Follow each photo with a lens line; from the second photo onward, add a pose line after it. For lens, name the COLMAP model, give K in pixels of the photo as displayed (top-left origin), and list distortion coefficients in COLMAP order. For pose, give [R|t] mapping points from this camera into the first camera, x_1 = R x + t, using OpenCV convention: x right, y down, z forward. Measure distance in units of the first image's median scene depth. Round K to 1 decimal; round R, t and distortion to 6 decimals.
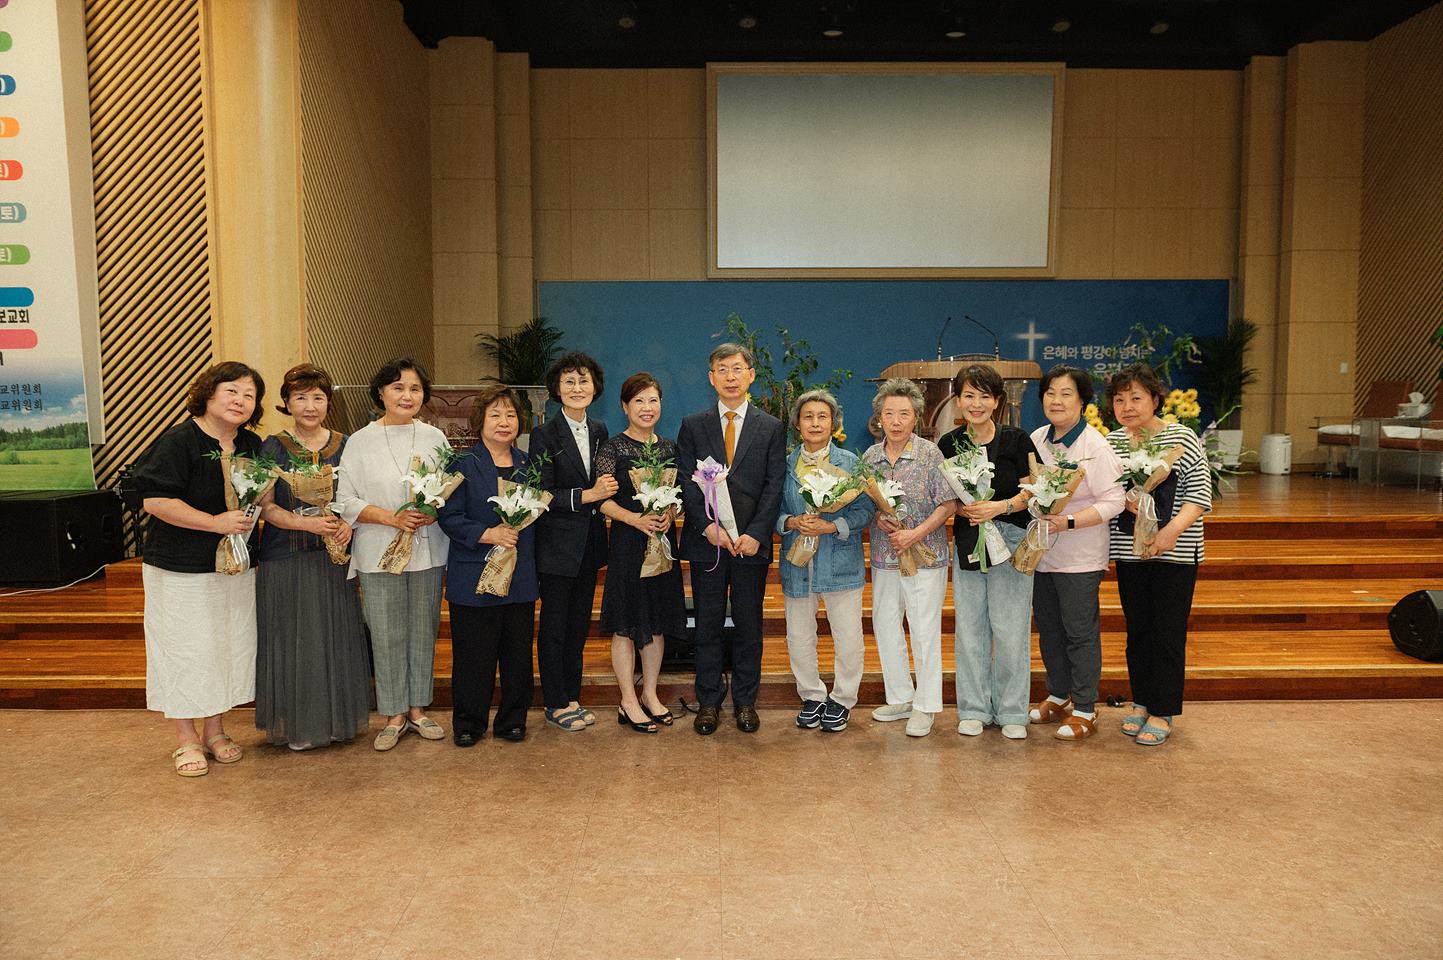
lens RADIAL K [[938.9, 0, 721.5], [0, 938.9, 480.0], [0, 0, 1]] dist [-0.005580, -0.001502]
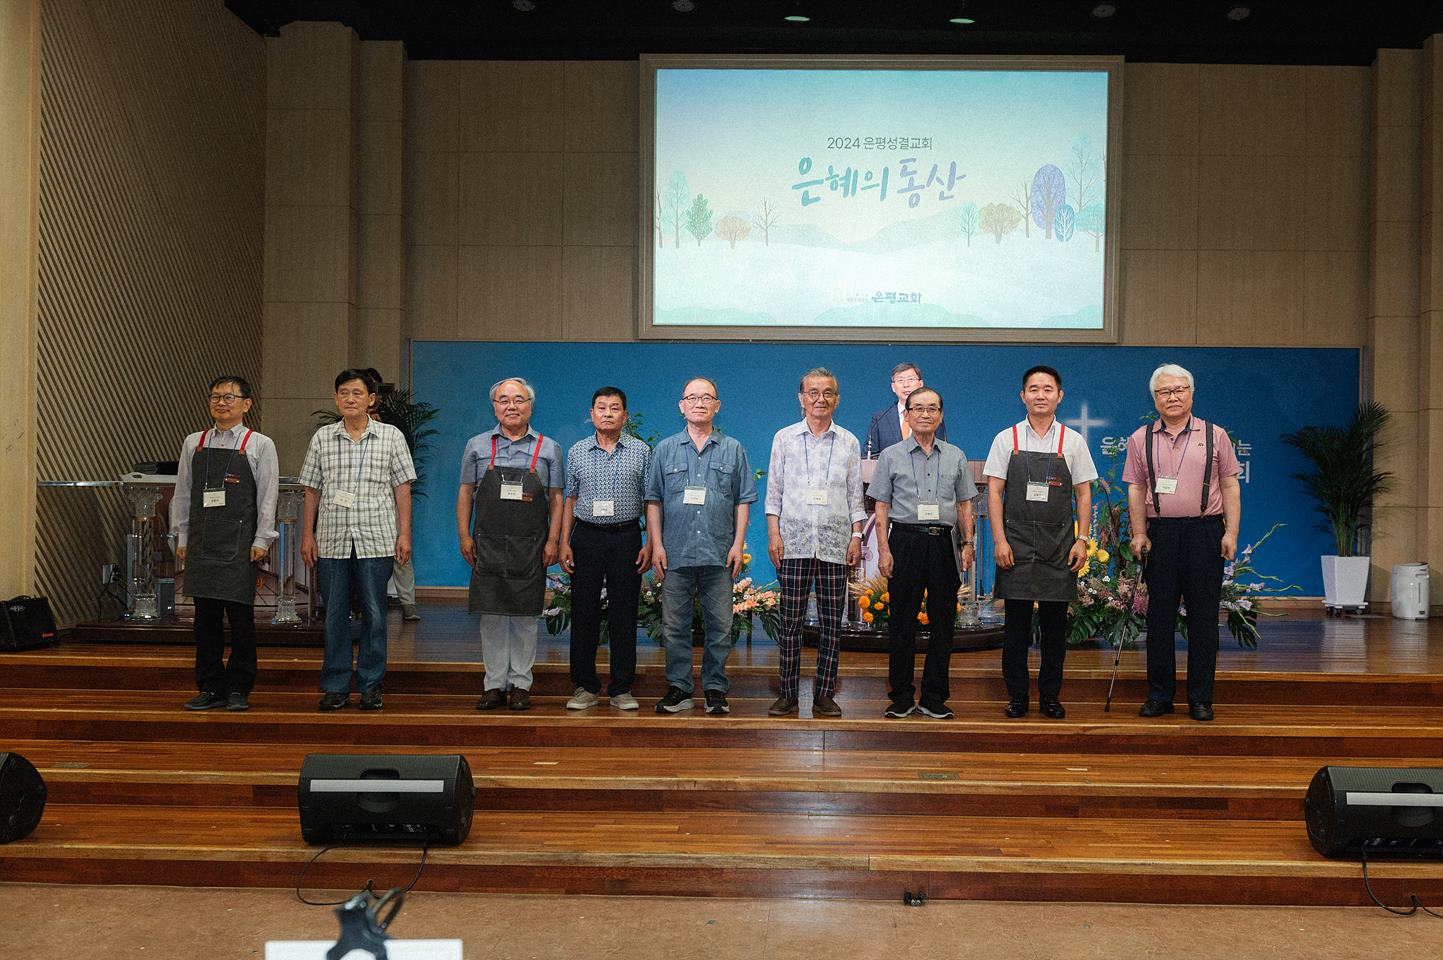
lens RADIAL K [[1405.3, 0, 801.3], [0, 1405.3, 530.9], [0, 0, 1]] dist [-0.009608, -0.011960]
pose [[0.999315, 0.015565, -0.033576, 0.161709], [-0.017596, 0.997979, -0.061063, 0.000327], [0.032557, 0.061612, 0.997569, -0.090970]]
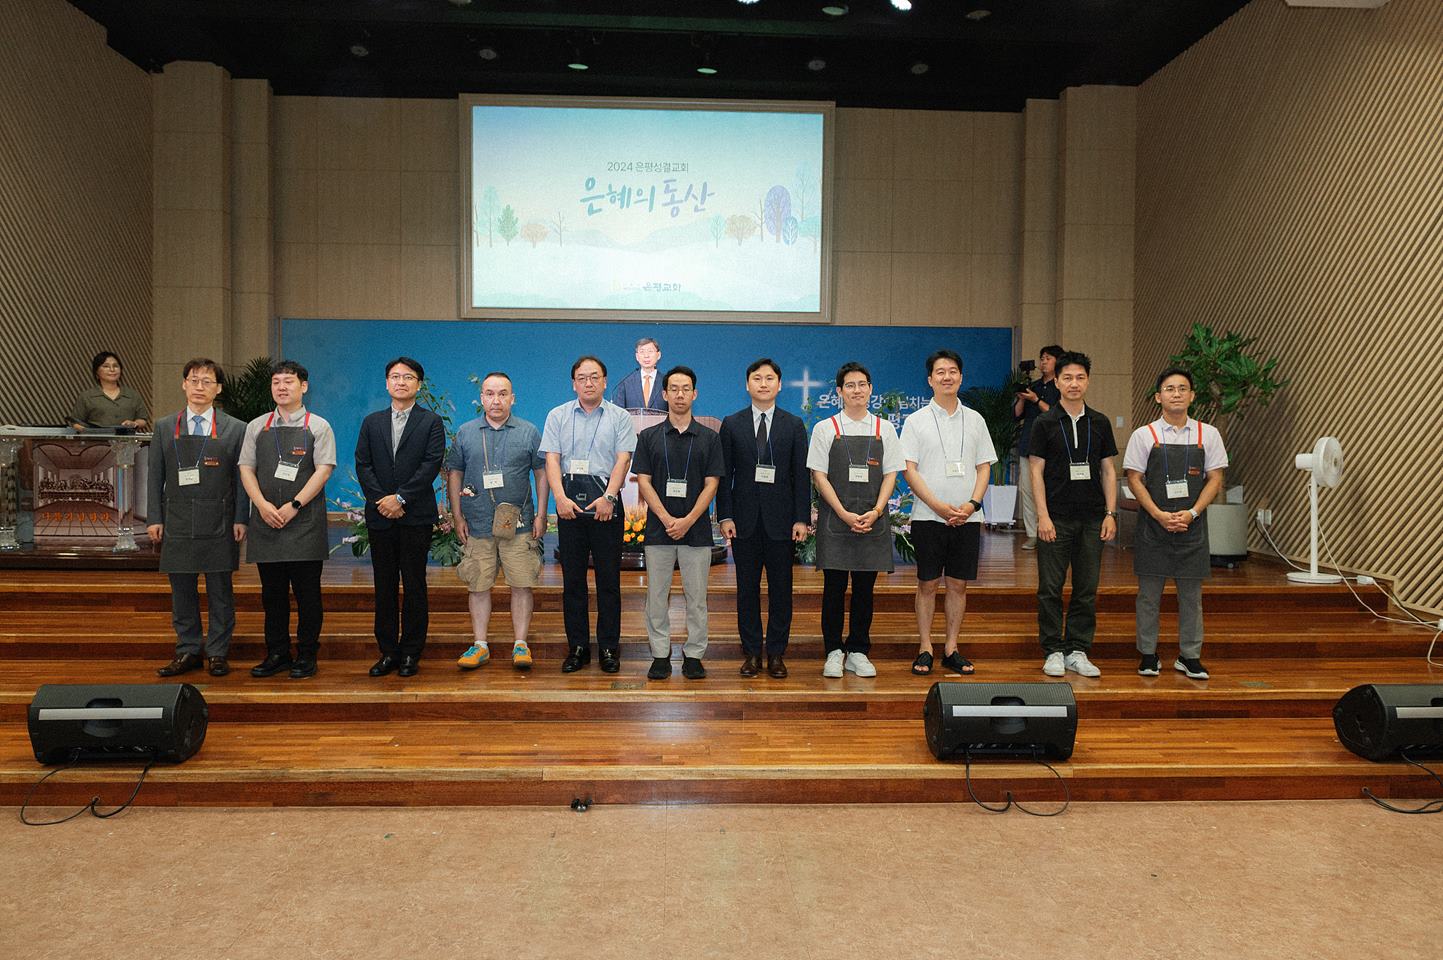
lens RADIAL K [[977.0, 0, 721.5], [0, 977.0, 480.0], [0, 0, 1]] dist [-0.008048, -0.001458]
pose [[0.999556, 0.011902, 0.027300, 0.236474], [-0.010882, 0.999248, -0.037204, -0.019750], [-0.027723, 0.036890, 0.998935, 0.018968]]
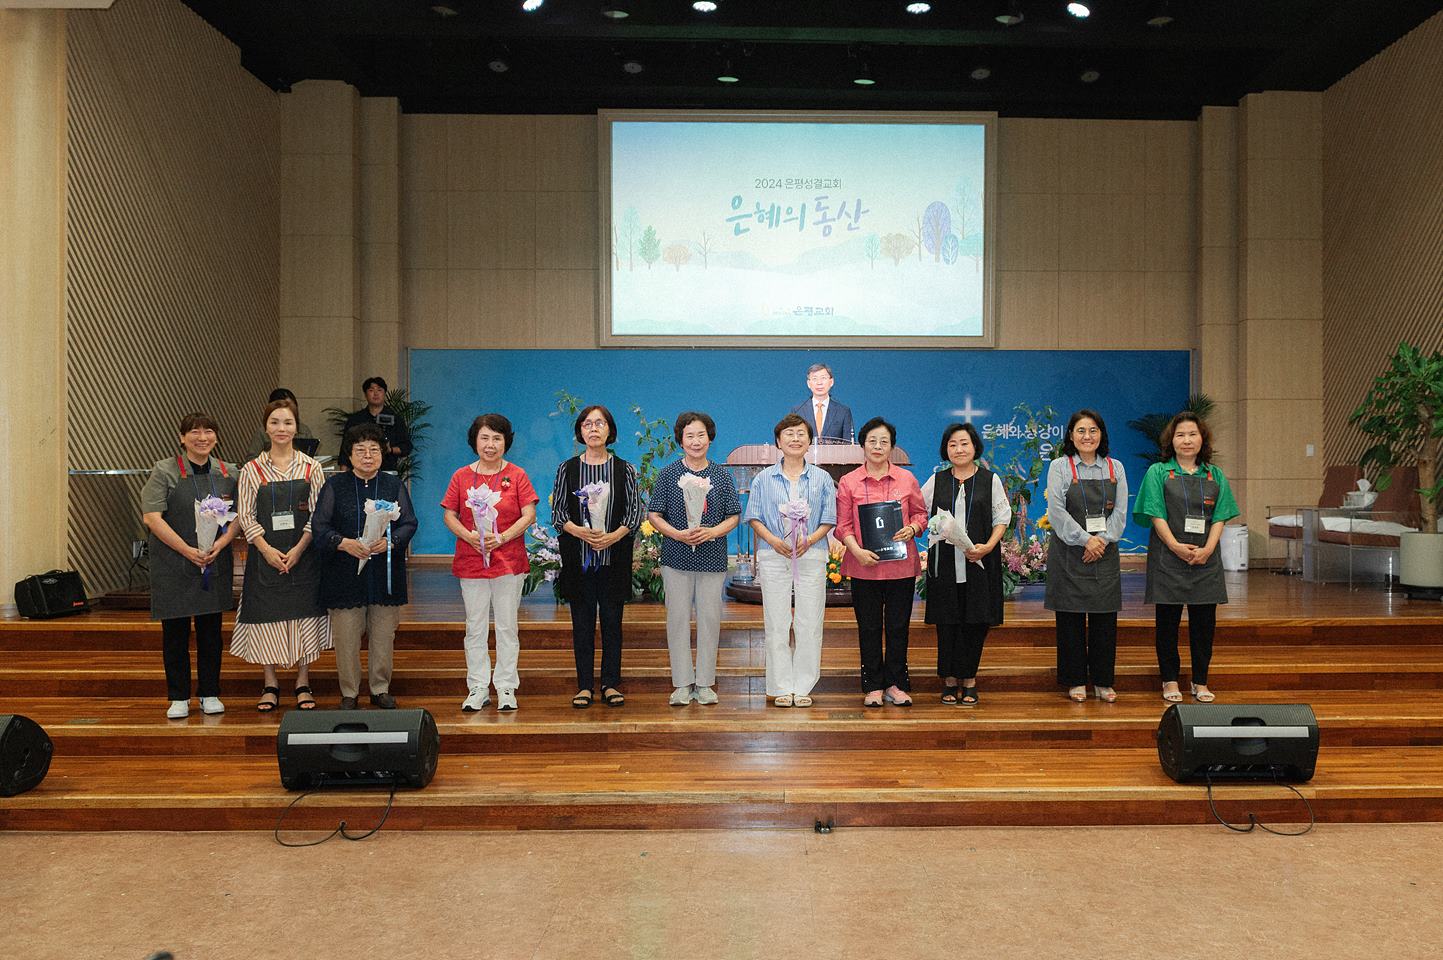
lens RADIAL K [[1108.9, 0, 798.5], [0, 1108.9, 504.6], [0, 0, 1]] dist [-0.007522, -0.007420]
pose [[0.999934, 0.003690, 0.010878, 0.172025], [-0.003046, 0.998272, -0.058678, -0.005510], [-0.011075, 0.058641, 0.998218, -0.039527]]
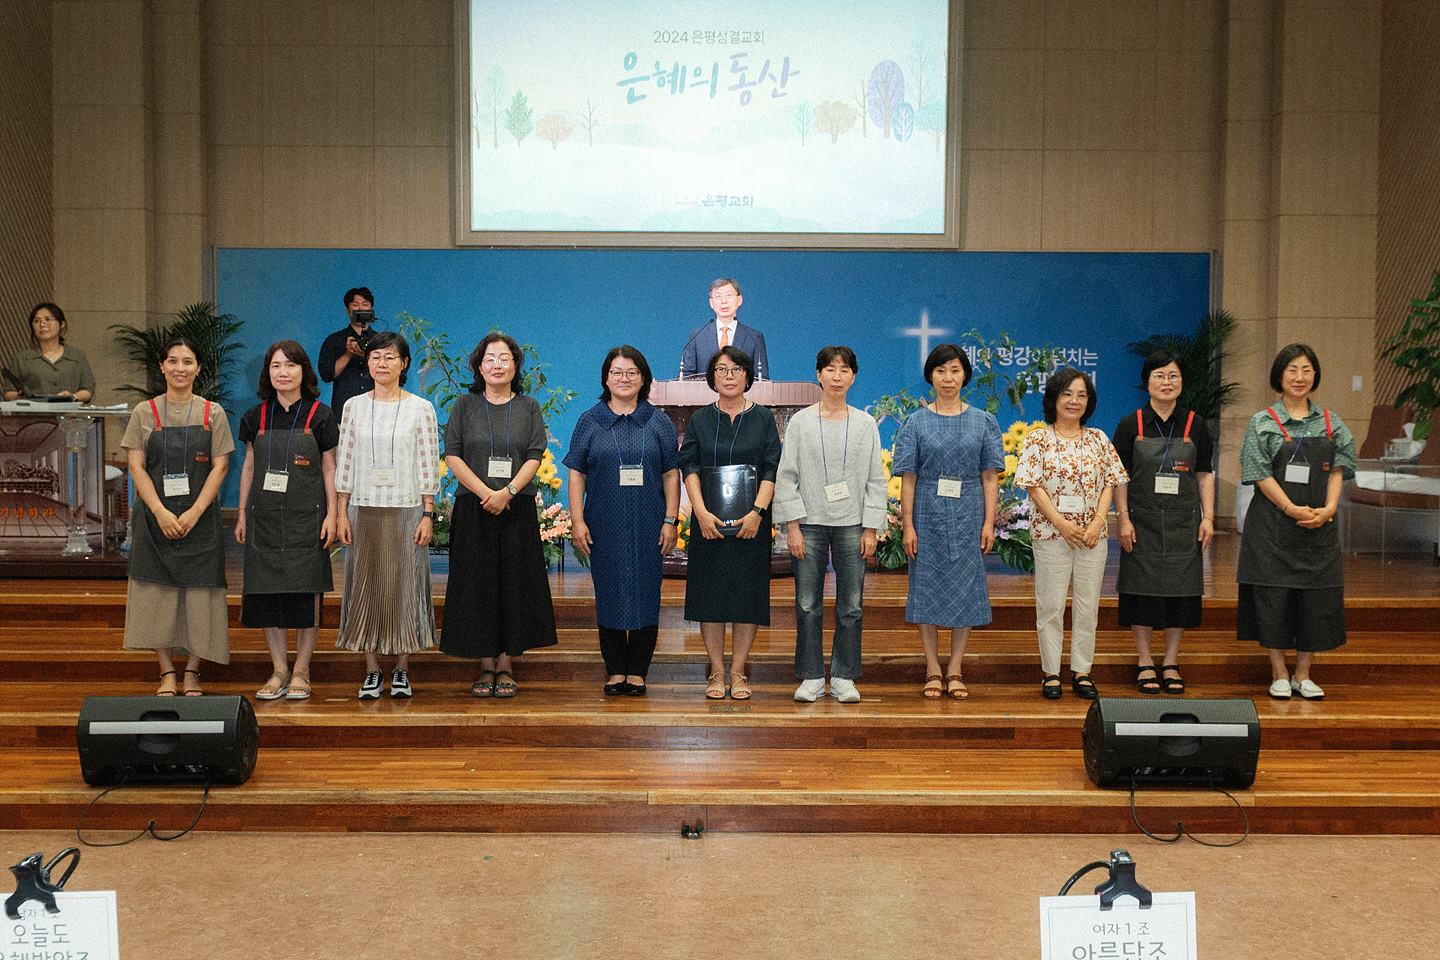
lens RADIAL K [[1537.9, 0, 720.0], [0, 1537.9, 480.0], [0, 0, 1]] dist [-0.004220, -0.009824]
pose [[0.999937, 0.009478, -0.006011, 0.201851], [-0.009628, 0.999632, -0.025377, -0.014316], [0.005768, 0.025433, 0.999660, -0.145414]]
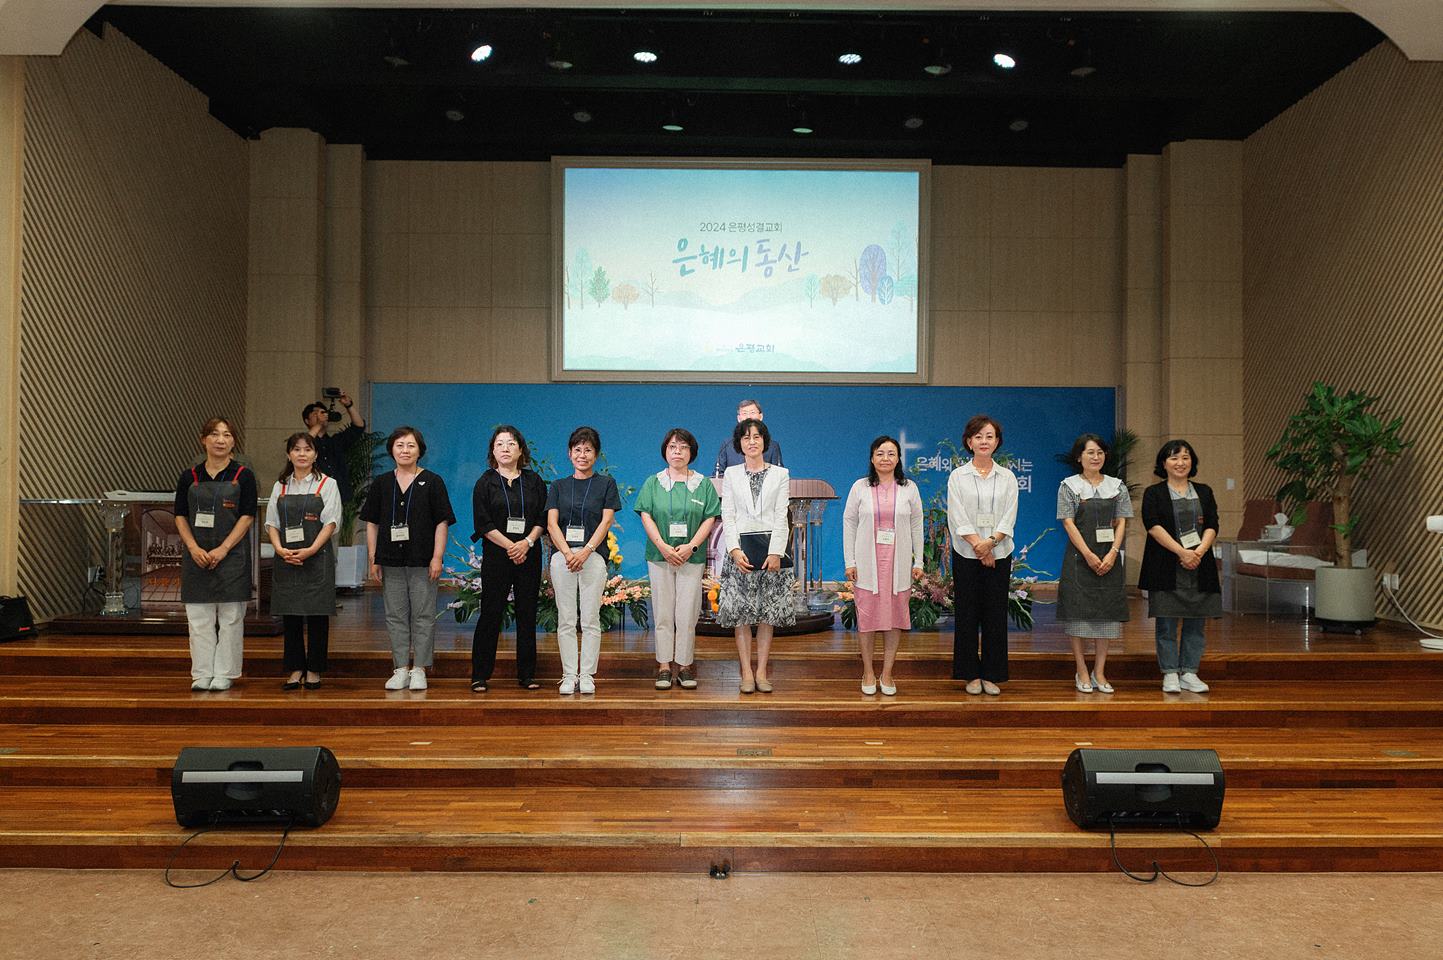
lens RADIAL K [[1018.9, 0, 756.9], [0, 1018.9, 509.5], [0, 0, 1]] dist [-0.009154, -0.004121]
pose [[0.999947, 0.010145, -0.001532, 0.203849], [-0.010230, 0.997295, -0.072784, -0.017369], [0.000790, 0.072796, 0.997347, 0.002395]]
